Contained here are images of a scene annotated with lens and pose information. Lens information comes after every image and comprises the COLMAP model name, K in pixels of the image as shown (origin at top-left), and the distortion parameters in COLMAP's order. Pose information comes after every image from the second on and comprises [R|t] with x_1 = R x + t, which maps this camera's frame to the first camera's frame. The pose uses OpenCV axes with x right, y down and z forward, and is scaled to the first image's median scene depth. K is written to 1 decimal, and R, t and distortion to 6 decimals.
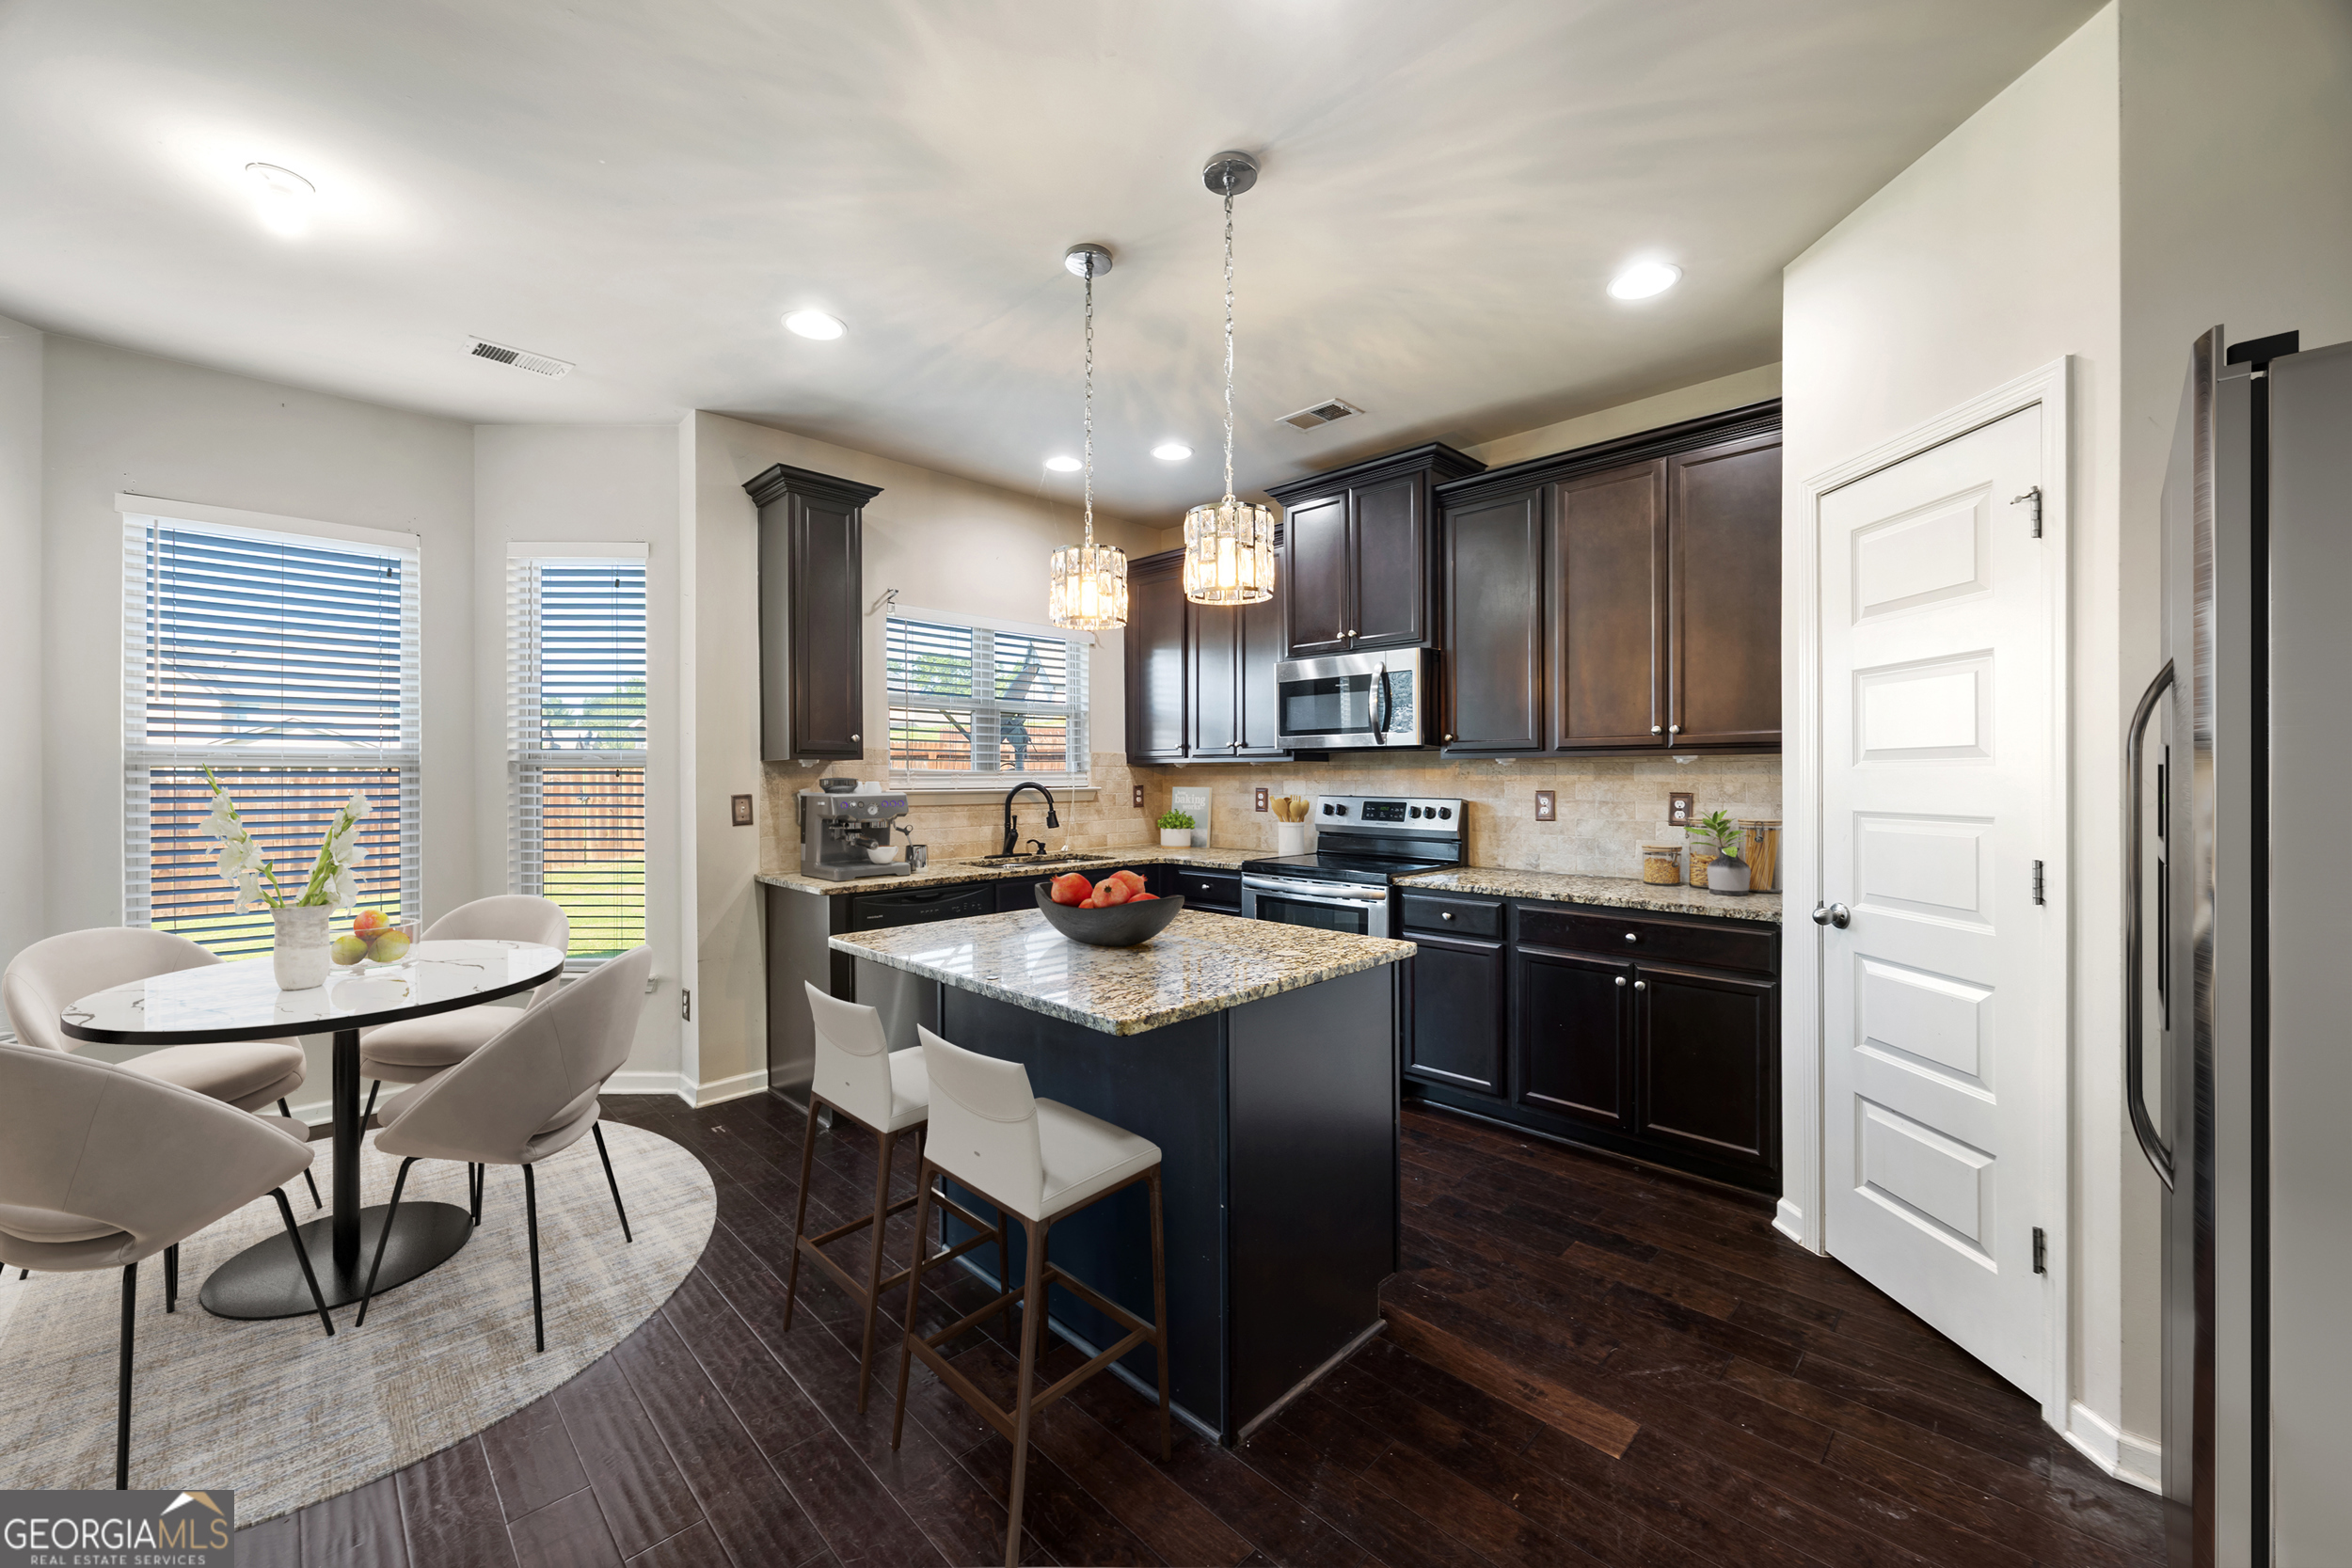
lens RADIAL K [[895.8, 0, 1176.0], [0, 895.8, 784.0], [0, 0, 1]] dist [-0.000461, 0.000277]
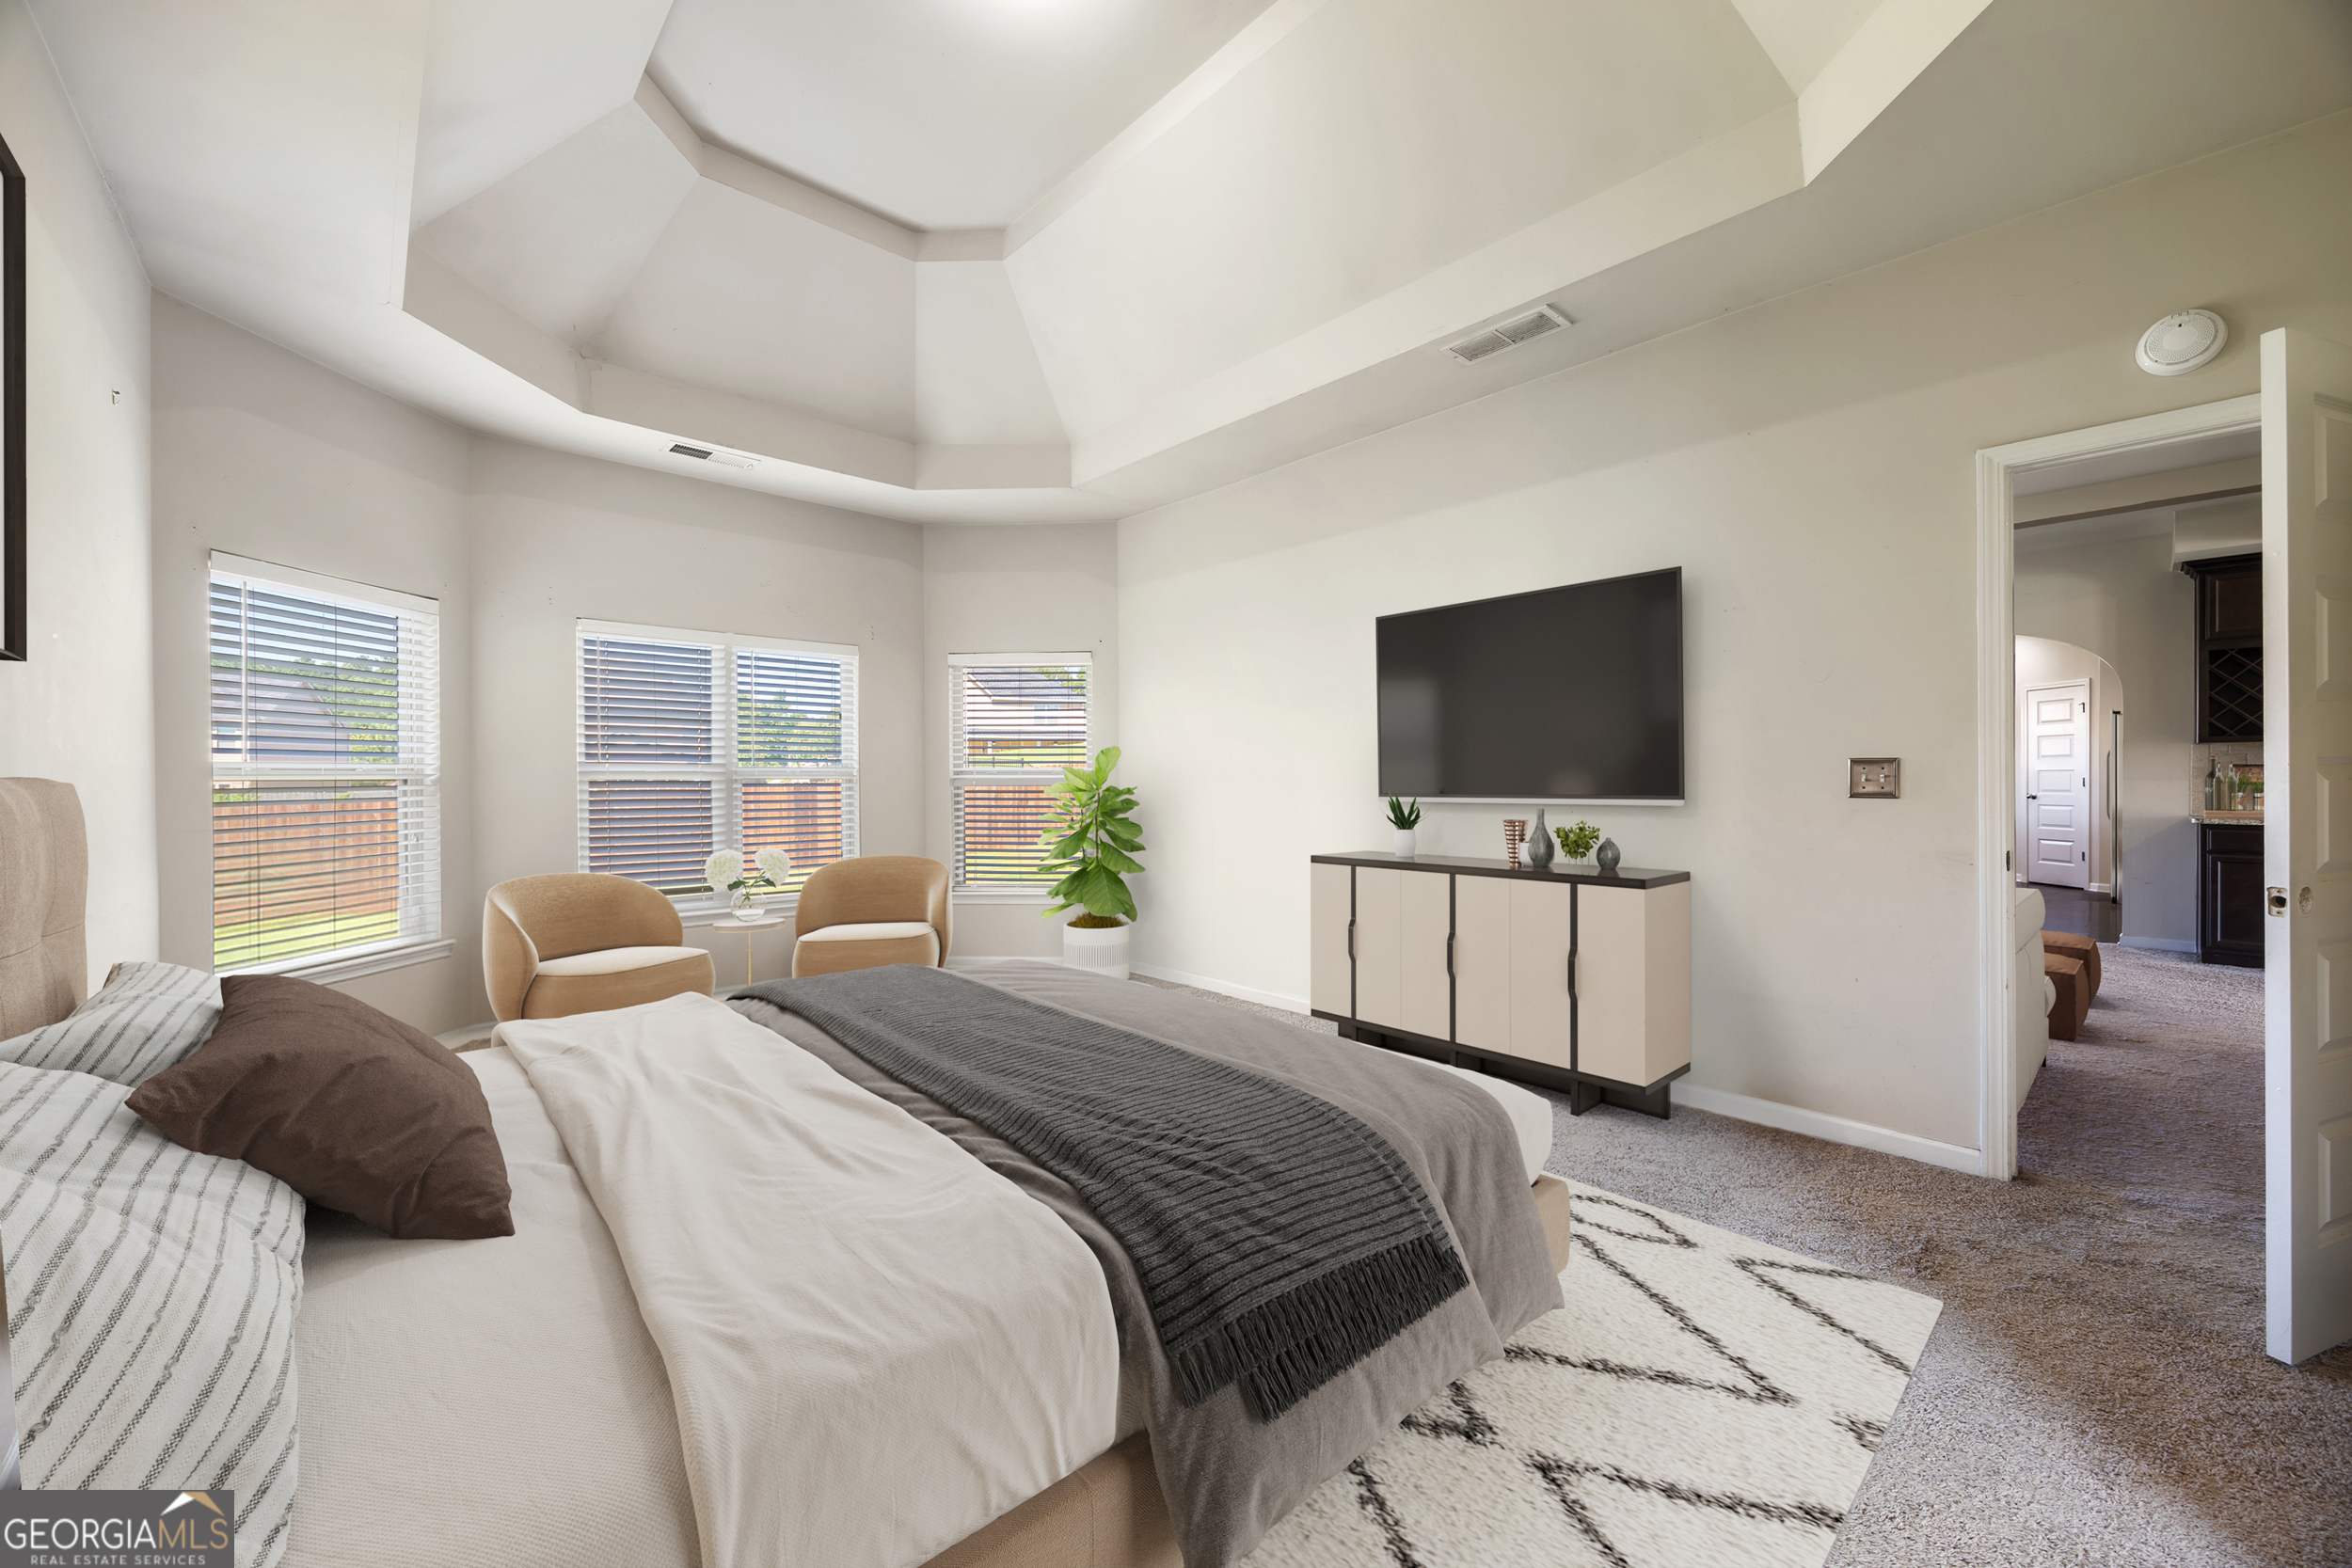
lens RADIAL K [[895.8, 0, 1176.0], [0, 895.8, 784.0], [0, 0, 1]] dist [-0.000461, 0.000277]
pose [[0.999147, 0.003930, -0.041108, -2.187036], [-0.003930, 0.999992, 0.000089, 0.078365], [0.041108, 0.000073, 0.999155, -2.362469]]
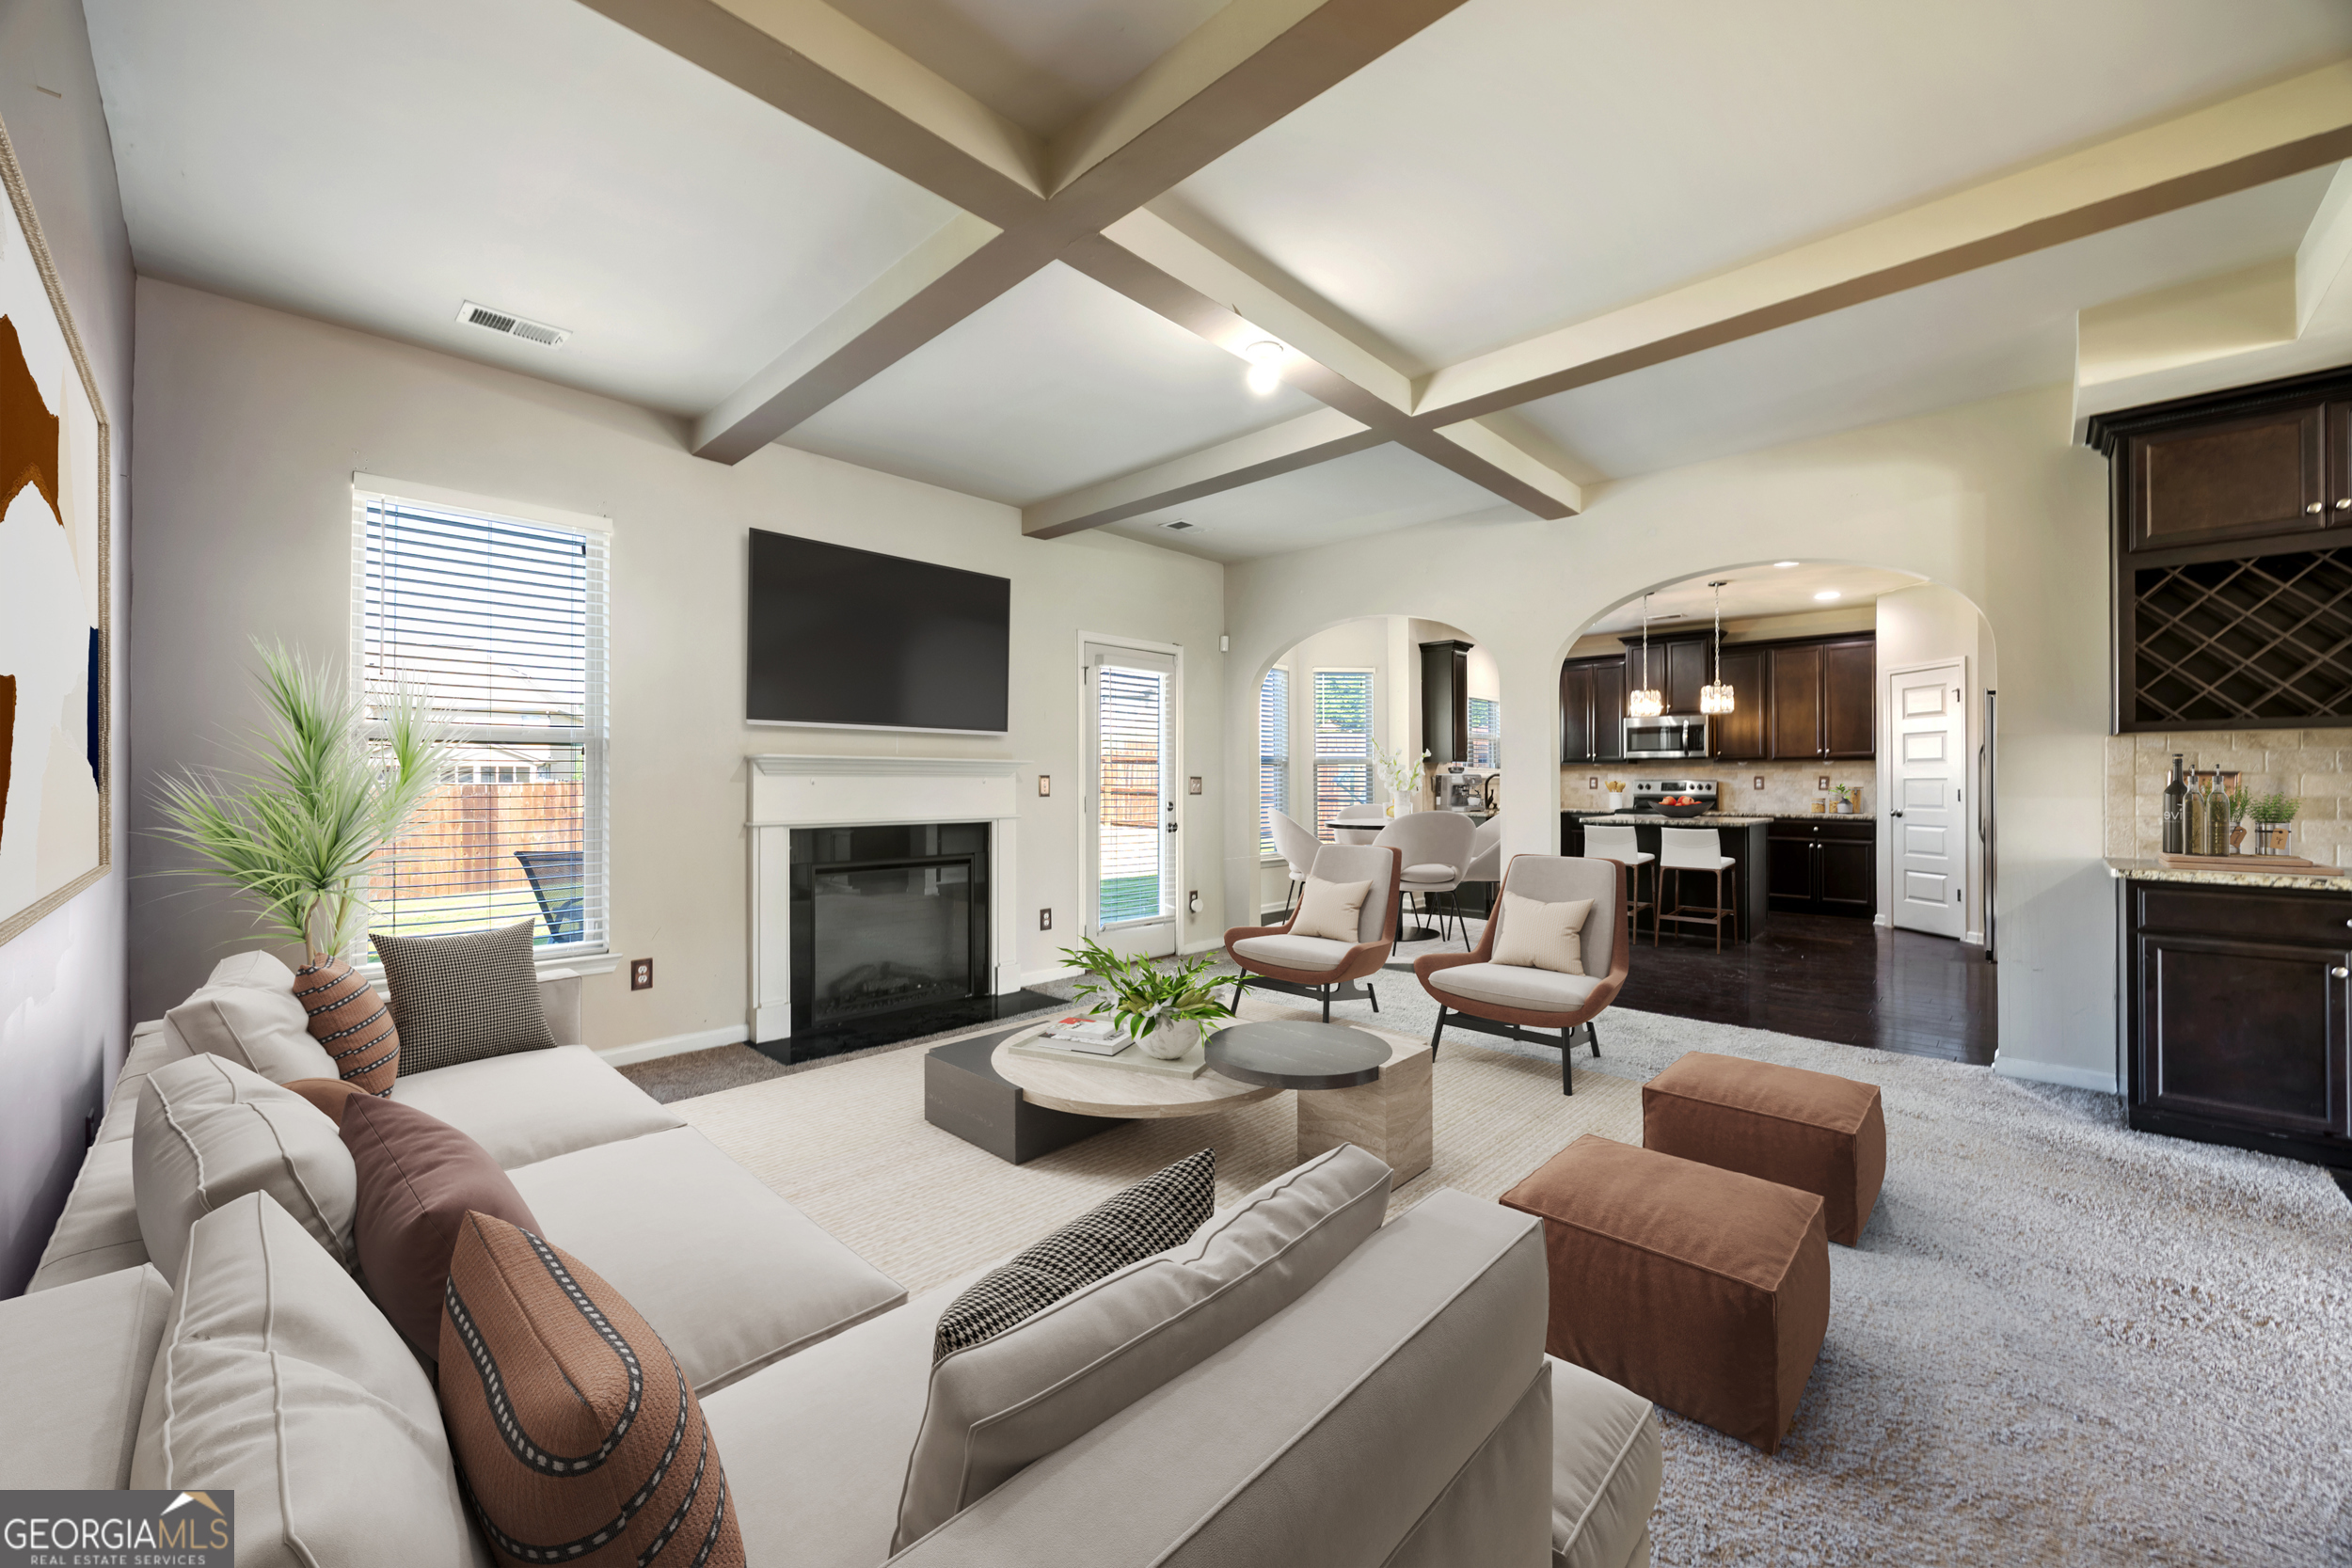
lens RADIAL K [[903.8, 0, 1176.0], [0, 903.8, 784.0], [0, 0, 1]] dist [0.002974, 0.000207]
pose [[0.999777, 0.005619, 0.020356, -1.319719], [-0.005461, 0.999955, -0.007796, 0.062067], [-0.020399, 0.007683, 0.999762, -1.506639]]
